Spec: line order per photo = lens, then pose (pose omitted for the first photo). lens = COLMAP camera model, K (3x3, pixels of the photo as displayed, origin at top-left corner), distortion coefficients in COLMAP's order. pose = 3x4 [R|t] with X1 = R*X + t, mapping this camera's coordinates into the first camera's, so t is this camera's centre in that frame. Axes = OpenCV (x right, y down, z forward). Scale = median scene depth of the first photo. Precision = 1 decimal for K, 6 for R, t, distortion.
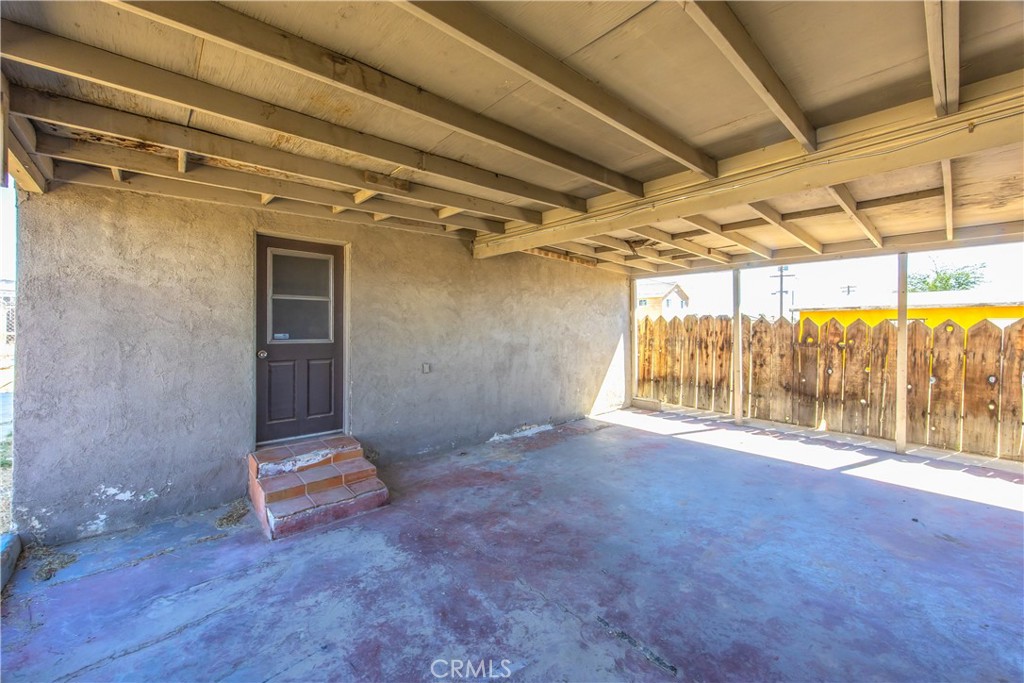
lens RADIAL K [[396.9, 0, 509.7], [0, 396.9, 338.5], [0, 0, 1]] dist [-0.001582, -0.000367]
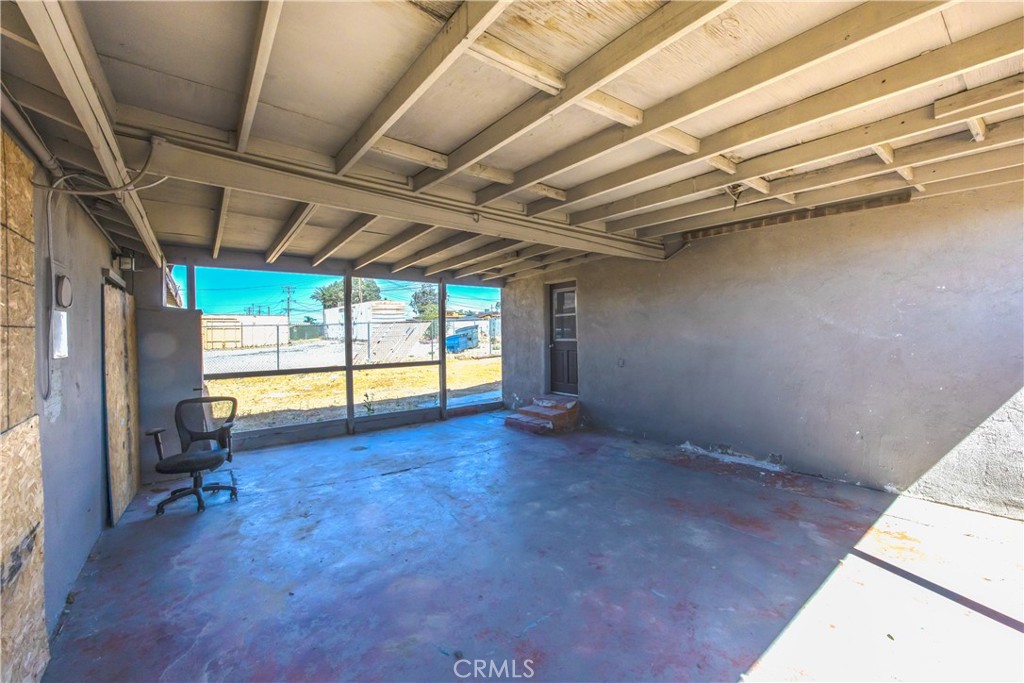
lens RADIAL K [[396.9, 0, 508.5], [0, 396.9, 336.5], [0, 0, 1]] dist [-0.001582, -0.000367]
pose [[-0.065255, 0.004716, -0.997857, 0.914331], [-0.006201, 0.999968, 0.005131, -0.010171], [0.997849, 0.006522, -0.065224, 0.634230]]
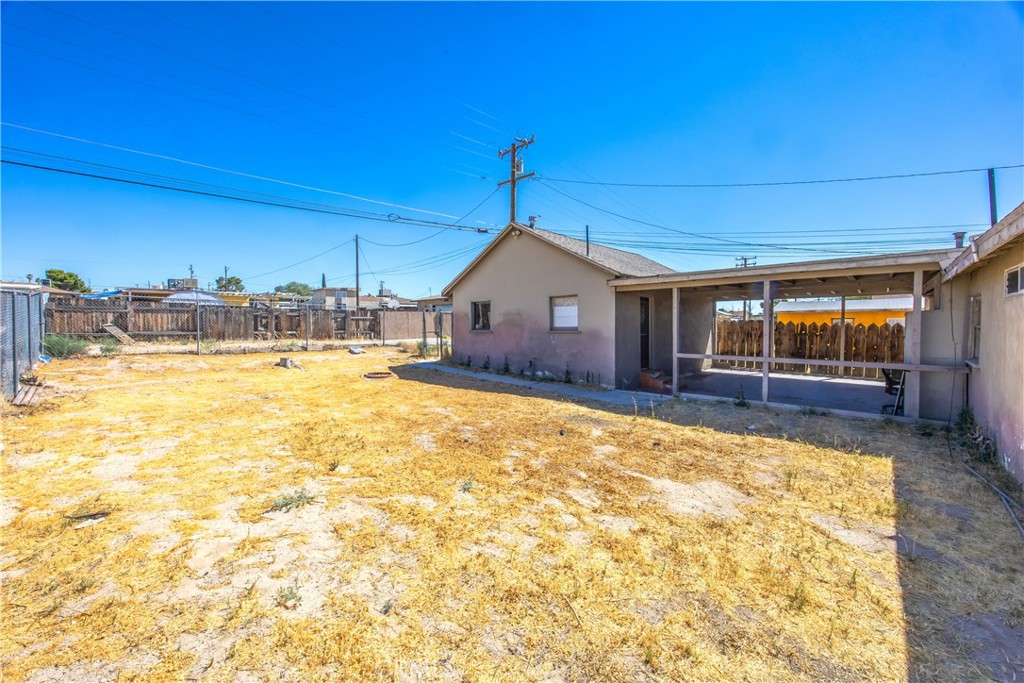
lens RADIAL K [[396.9, 0, 520.4], [0, 396.9, 335.9], [0, 0, 1]] dist [-0.001582, -0.000367]
pose [[0.994503, -0.008560, 0.104360, -1.239710], [0.007791, 0.999939, 0.007781, -0.004646], [-0.104421, -0.006925, 0.994509, -1.224726]]
